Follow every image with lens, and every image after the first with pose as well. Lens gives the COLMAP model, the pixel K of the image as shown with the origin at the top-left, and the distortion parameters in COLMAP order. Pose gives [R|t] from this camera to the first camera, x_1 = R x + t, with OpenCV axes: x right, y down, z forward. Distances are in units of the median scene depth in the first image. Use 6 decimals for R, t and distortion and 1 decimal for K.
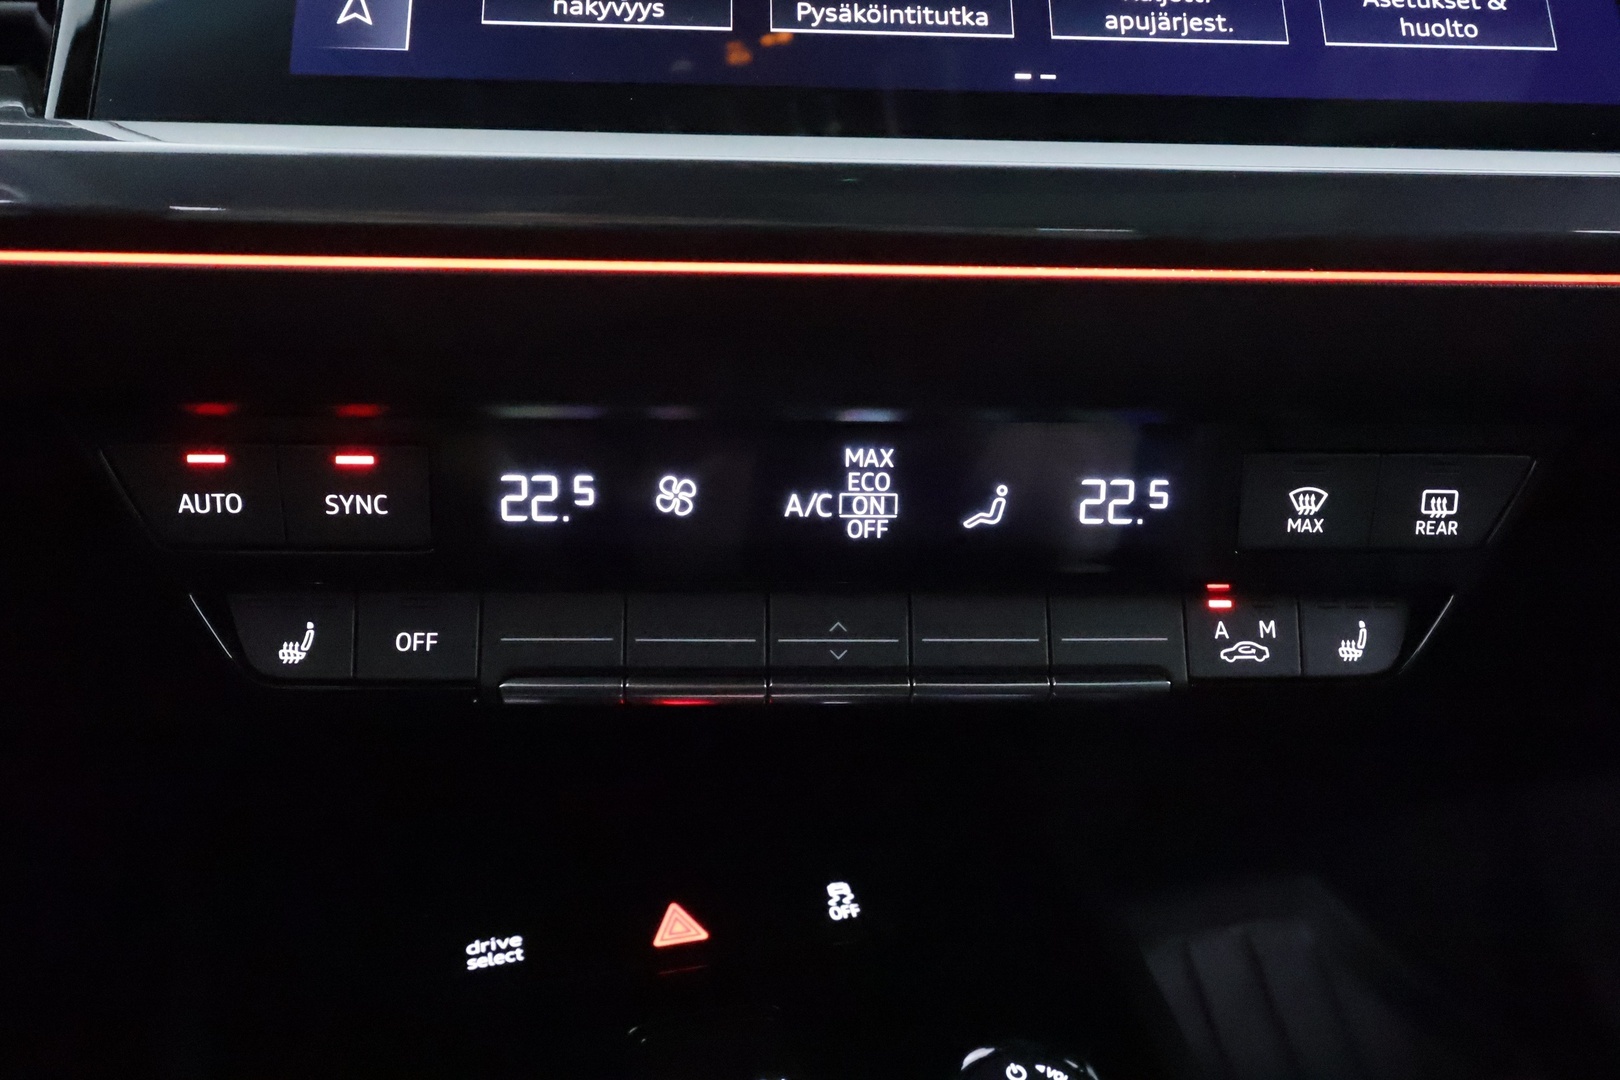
lens RADIAL K [[1333.0, 0, 806.6], [0, 1333.0, 544.6], [0, 0, 1]] dist [0.016056, -0.027860]
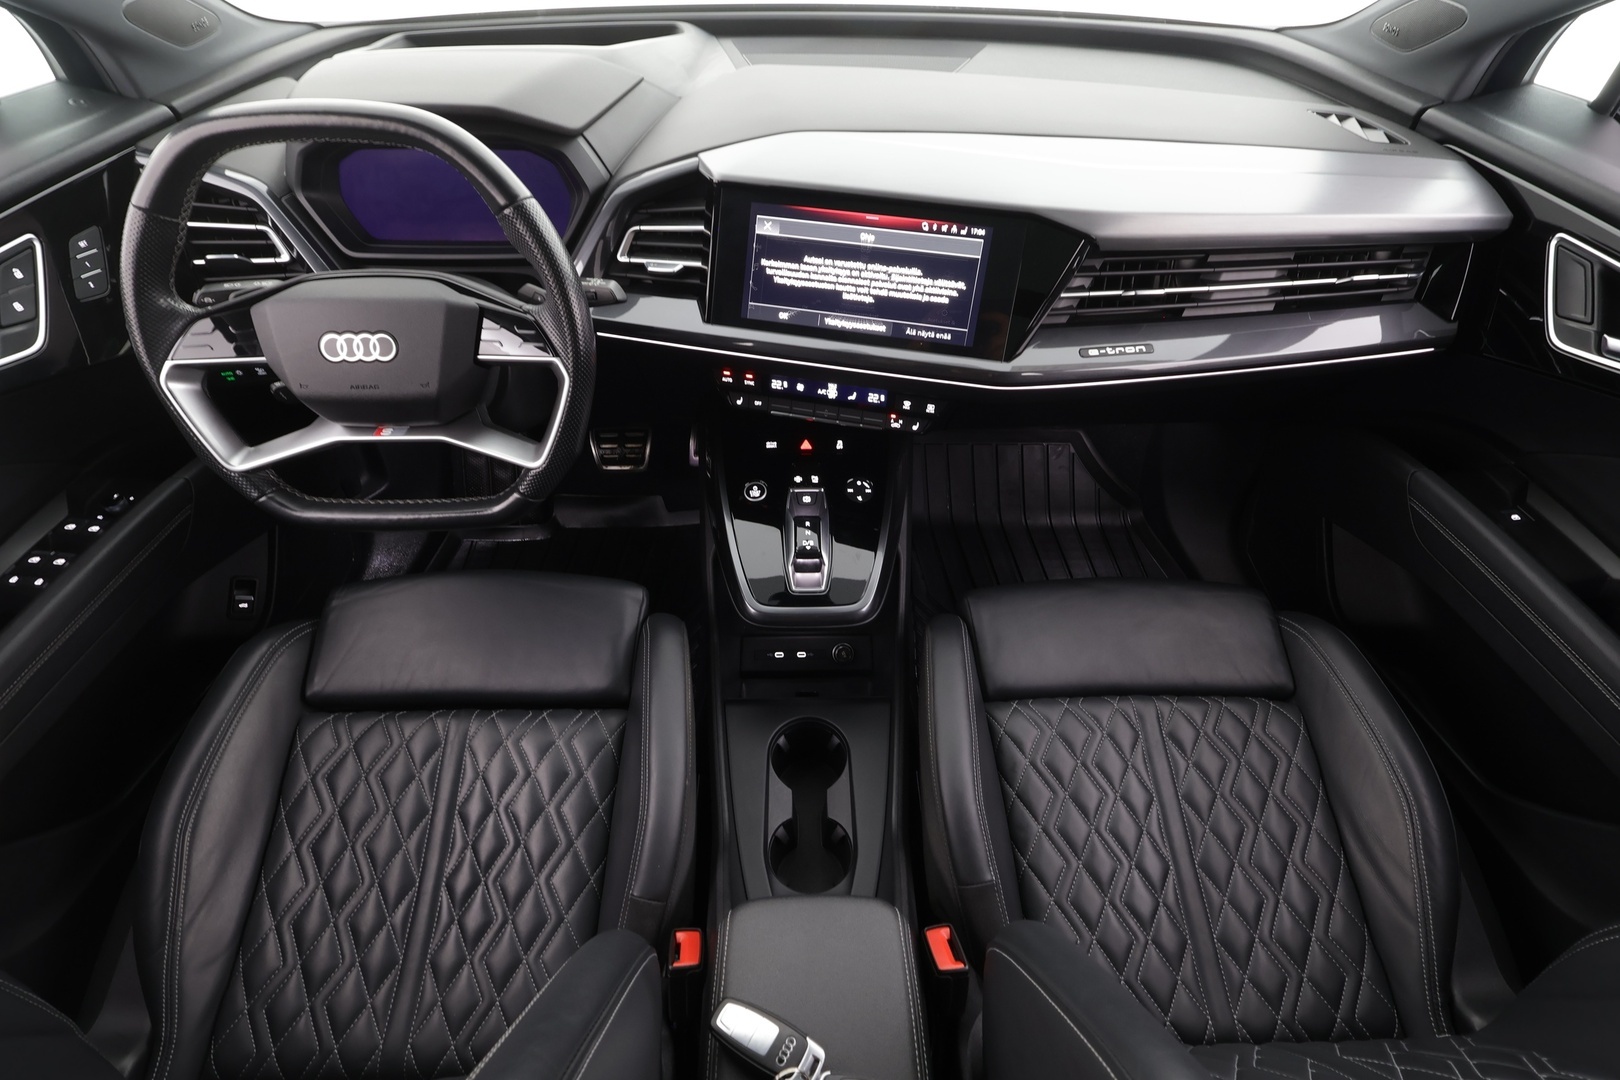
lens RADIAL K [[778.7, 0, 800.8], [0, 778.7, 539.5], [0, 0, 1]] dist [-0.002886, 0.000678]
pose [[0.960258, 0.195453, -0.199255, 0.723995], [-0.068887, 0.857762, 0.509411, -1.216694], [0.270479, -0.475440, 0.837137, -2.215586]]
